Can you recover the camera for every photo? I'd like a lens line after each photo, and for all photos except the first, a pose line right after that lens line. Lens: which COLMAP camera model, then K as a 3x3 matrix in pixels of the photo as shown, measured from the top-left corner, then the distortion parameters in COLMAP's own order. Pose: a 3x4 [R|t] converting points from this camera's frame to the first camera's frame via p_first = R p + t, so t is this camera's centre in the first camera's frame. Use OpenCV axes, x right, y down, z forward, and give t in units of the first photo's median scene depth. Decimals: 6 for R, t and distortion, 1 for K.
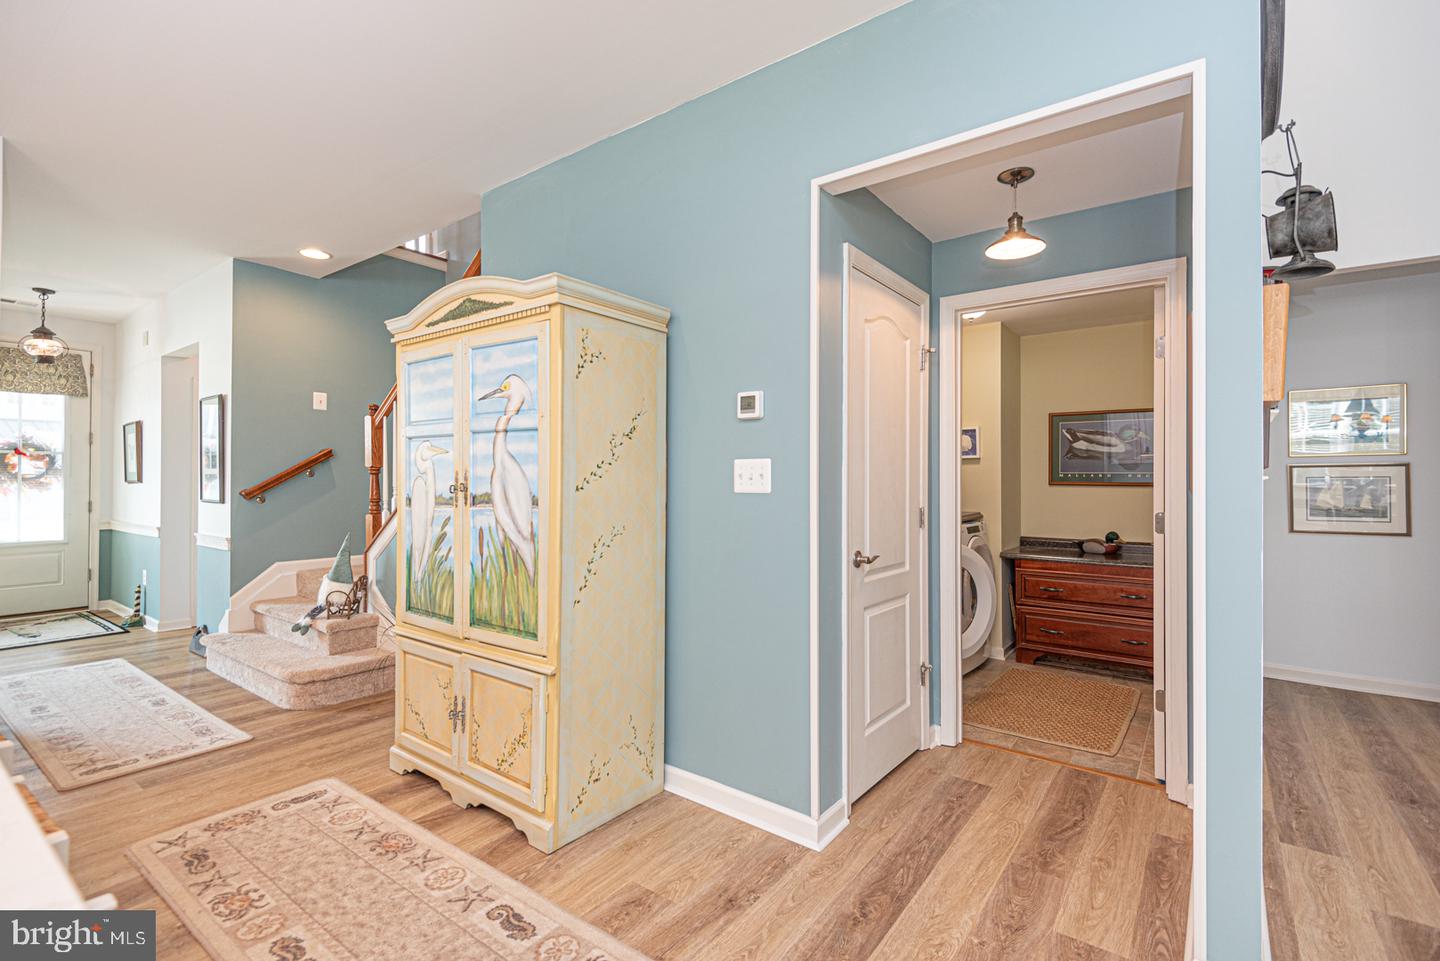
lens RADIAL K [[655.2, 0, 720.0], [0, 655.2, 480.5], [0, 0, 1]] dist [0.030464, -0.013058]
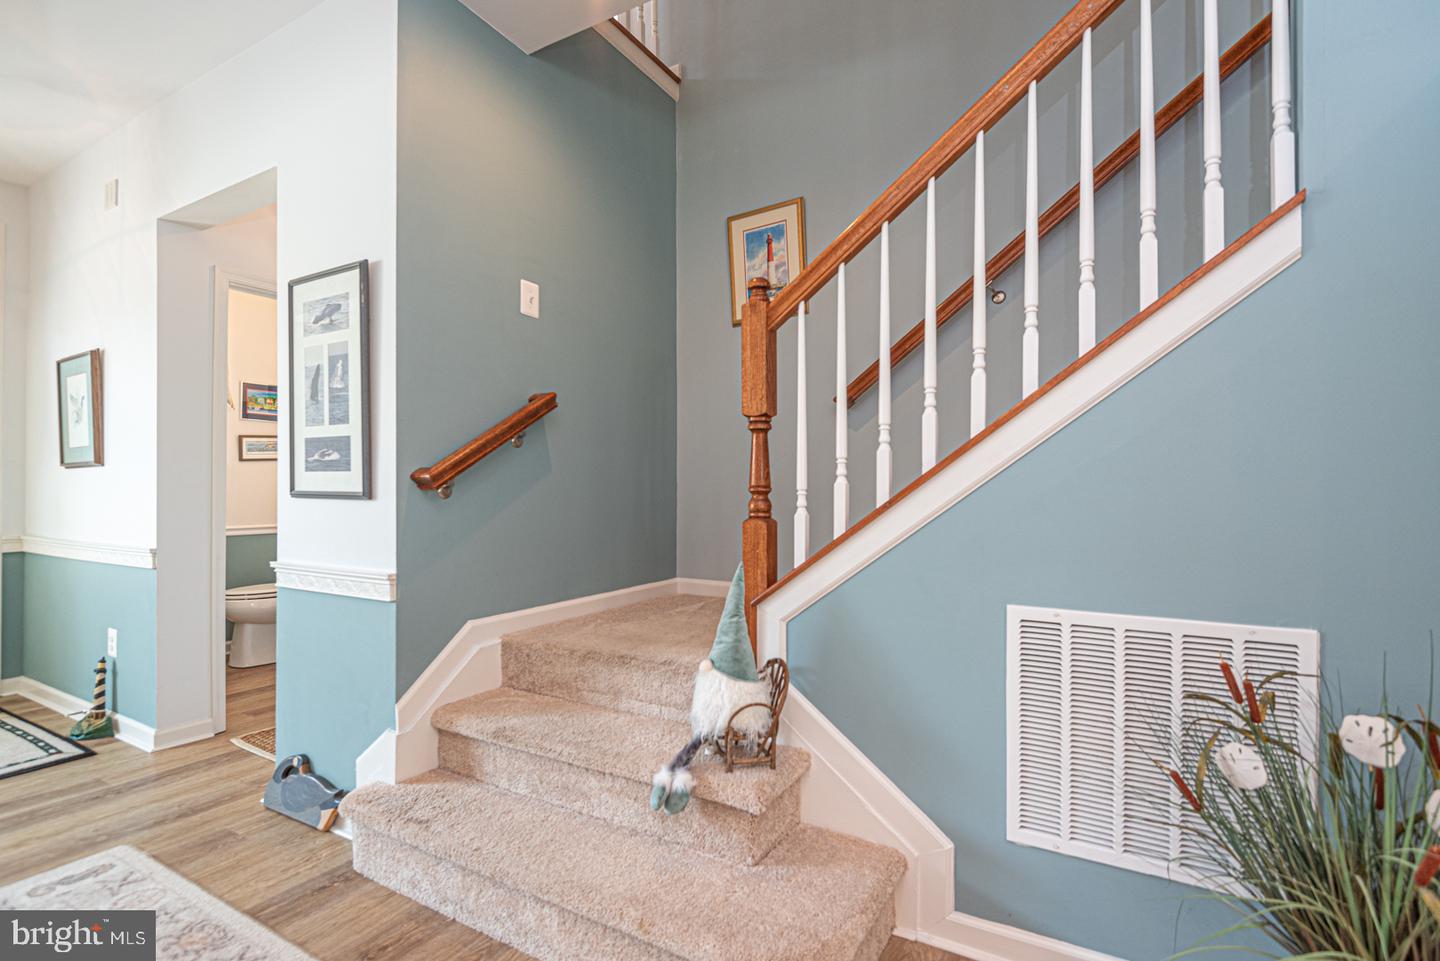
lens RADIAL K [[684.0, 0, 720.0], [0, 684.0, 480.5], [0, 0, 1]] dist [0.022985, -0.016819]
pose [[0.992541, -0.002728, 0.121877, -0.644595], [0.003026, 0.999993, -0.002263, 0.026549], [-0.121870, 0.002615, 0.992543, 0.564148]]
